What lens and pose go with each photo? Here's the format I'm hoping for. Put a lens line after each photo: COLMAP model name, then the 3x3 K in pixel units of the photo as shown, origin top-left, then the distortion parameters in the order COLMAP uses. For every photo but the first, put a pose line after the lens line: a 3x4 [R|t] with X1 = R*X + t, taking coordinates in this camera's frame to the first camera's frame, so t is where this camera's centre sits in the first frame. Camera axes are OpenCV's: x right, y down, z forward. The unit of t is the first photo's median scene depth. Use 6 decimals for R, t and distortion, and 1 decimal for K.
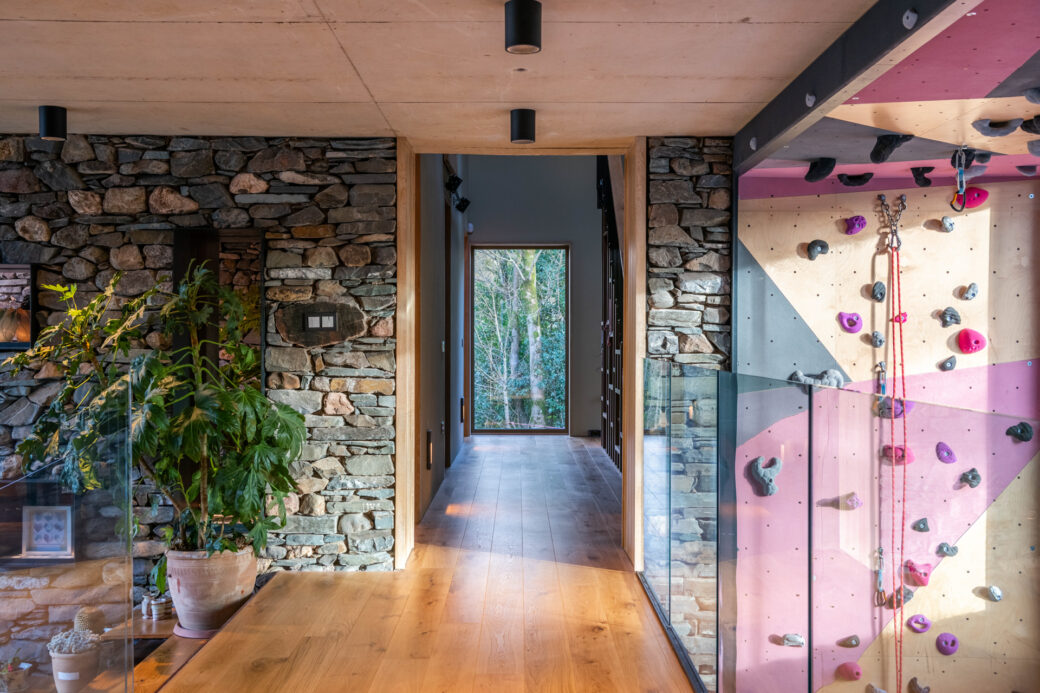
lens RADIAL K [[1047.1, 0, 520.0], [0, 1047.1, 346.5], [0, 0, 1]] dist [-0.000431, -0.000244]
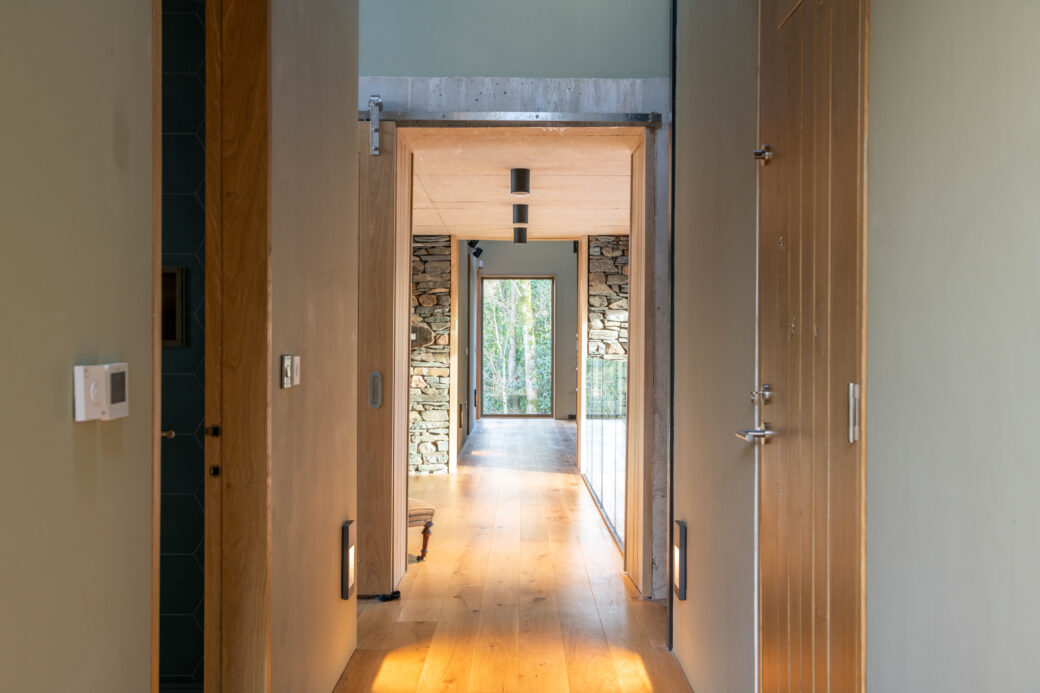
lens RADIAL K [[1047.1, 0, 520.0], [0, 1047.1, 346.5], [0, 0, 1]] dist [-0.000431, -0.000244]
pose [[0.999991, 0.002253, 0.003538, -0.003322], [-0.002226, 0.999967, -0.007813, 0.007513], [-0.003555, 0.007805, 0.999963, -0.813453]]
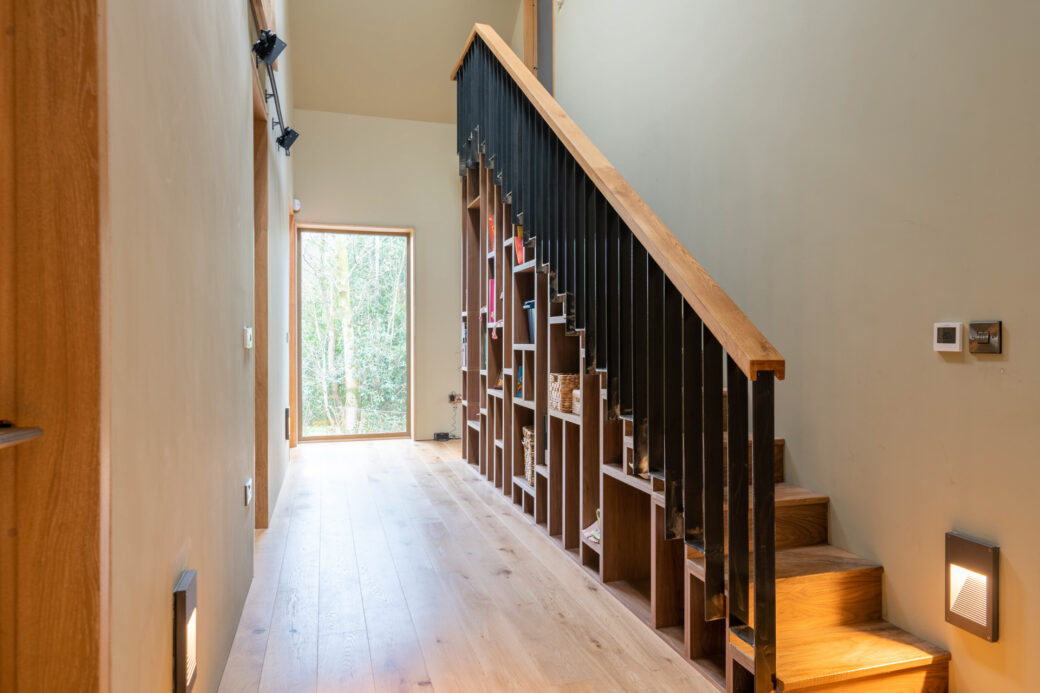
lens RADIAL K [[642.5, 0, 520.0], [0, 642.5, 346.5], [0, 0, 1]] dist [0.003595, 0.000447]
pose [[0.957356, -0.004180, 0.288882, -0.057866], [0.003539, 0.999990, 0.002742, 0.005859], [-0.288890, -0.001603, 0.957361, 1.036921]]
